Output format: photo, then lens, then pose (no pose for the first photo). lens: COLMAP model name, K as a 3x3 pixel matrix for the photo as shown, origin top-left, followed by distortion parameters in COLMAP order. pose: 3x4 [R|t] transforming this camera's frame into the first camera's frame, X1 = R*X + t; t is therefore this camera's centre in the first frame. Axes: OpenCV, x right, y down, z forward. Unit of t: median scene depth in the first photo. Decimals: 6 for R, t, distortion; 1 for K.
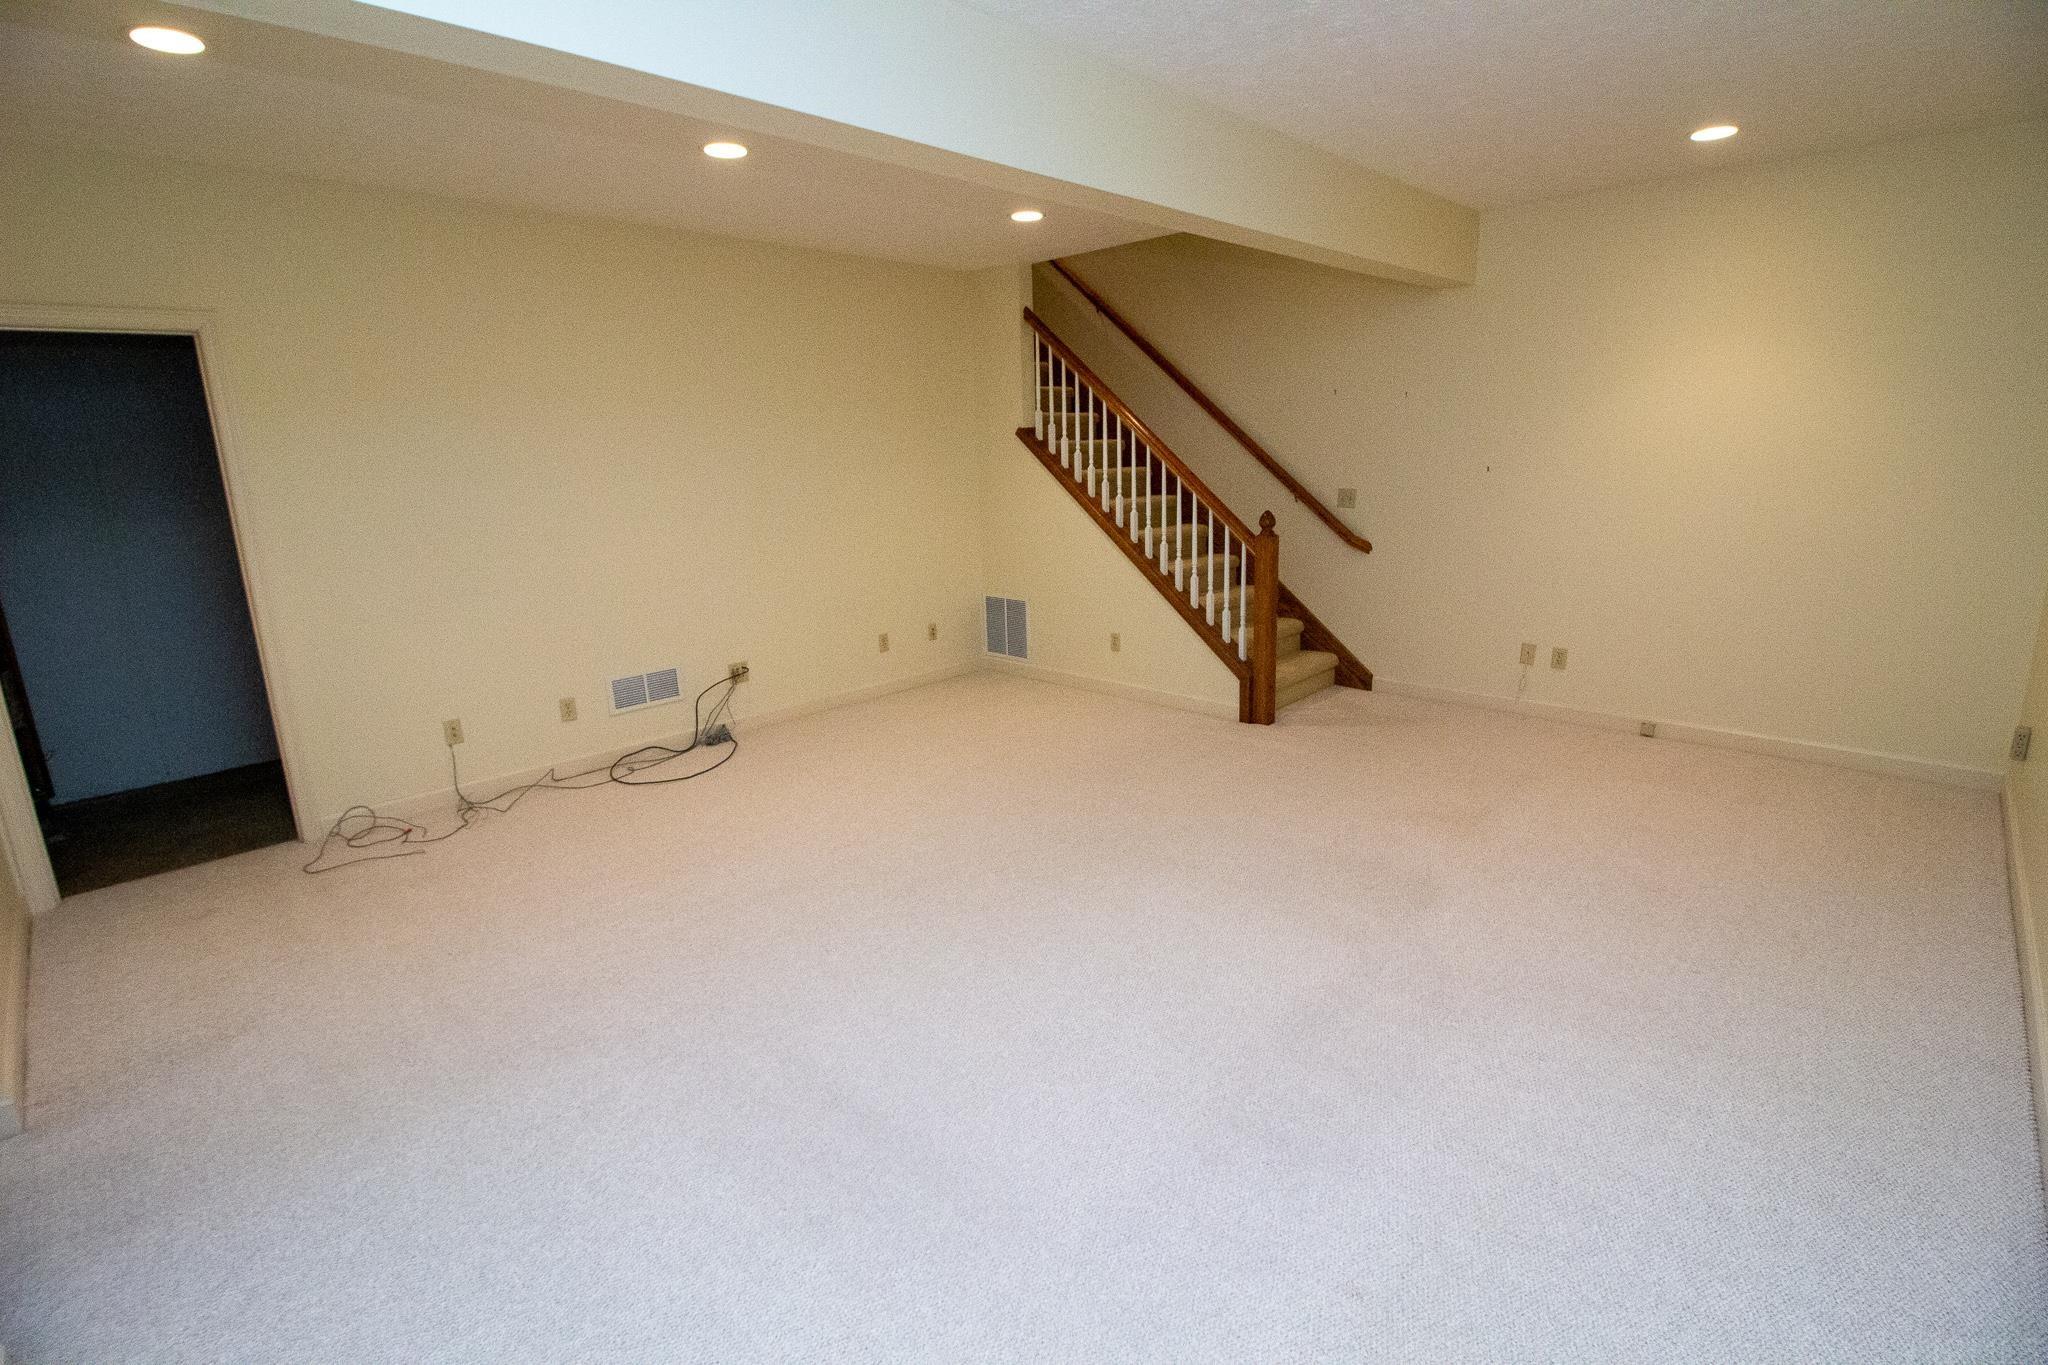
lens RADIAL K [[992.0, 0, 1028.8], [0, 992.0, 660.6], [0, 0, 1]] dist [0.001023, -0.012975]
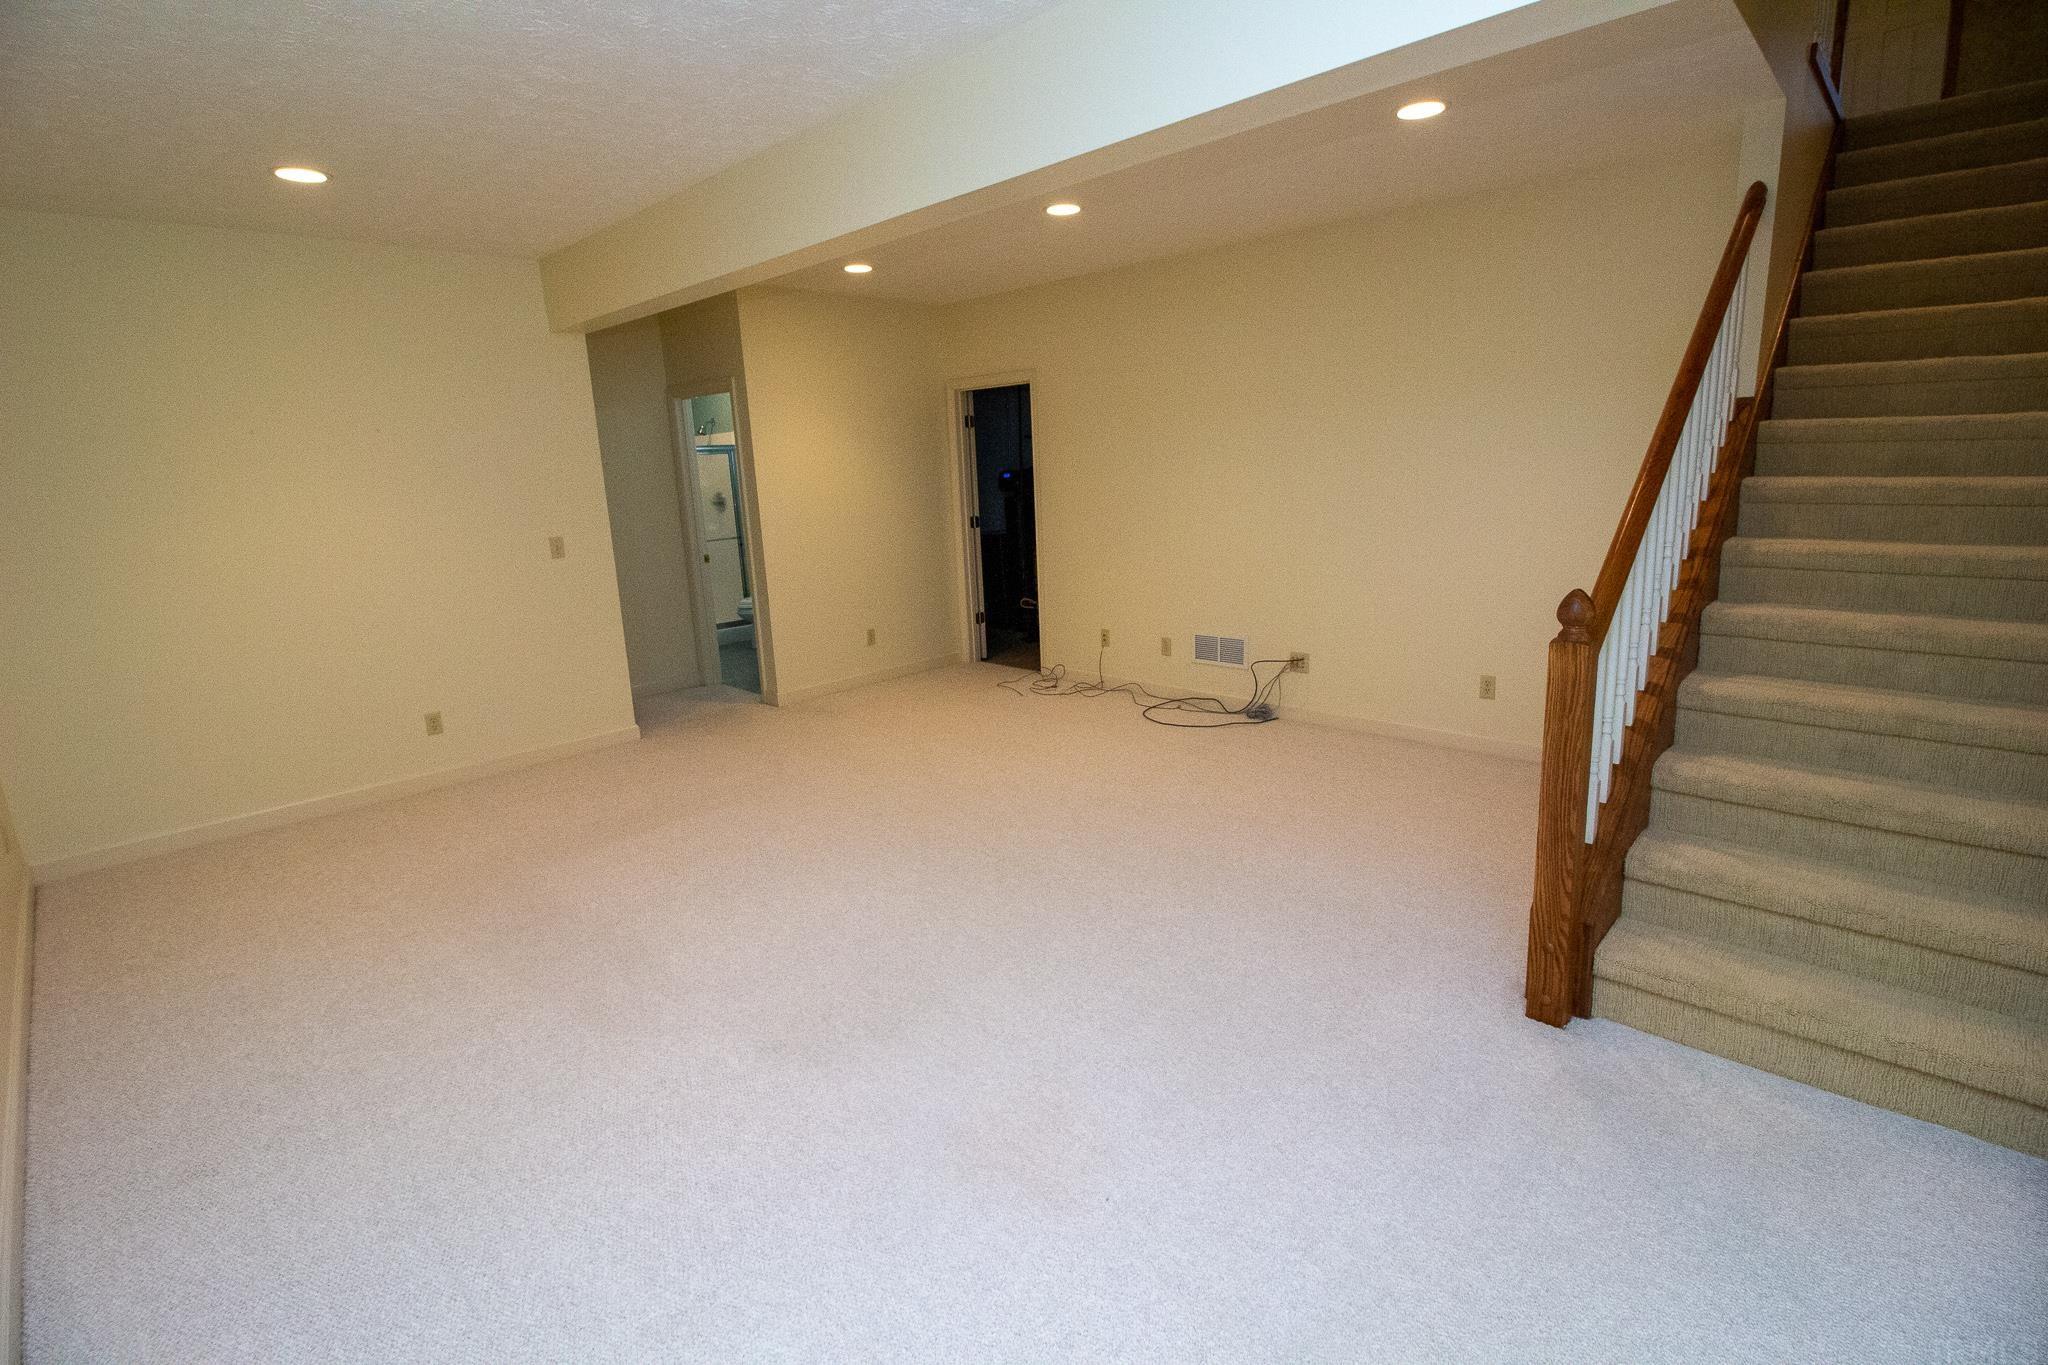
lens RADIAL K [[992.0, 0, 1028.8], [0, 992.0, 660.6], [0, 0, 1]] dist [0.001023, -0.012975]
pose [[-0.048423, 0.231341, -0.971667, 0.687816], [-0.168001, 0.957062, 0.236236, -0.178482], [0.984597, 0.174680, -0.007479, 0.721648]]
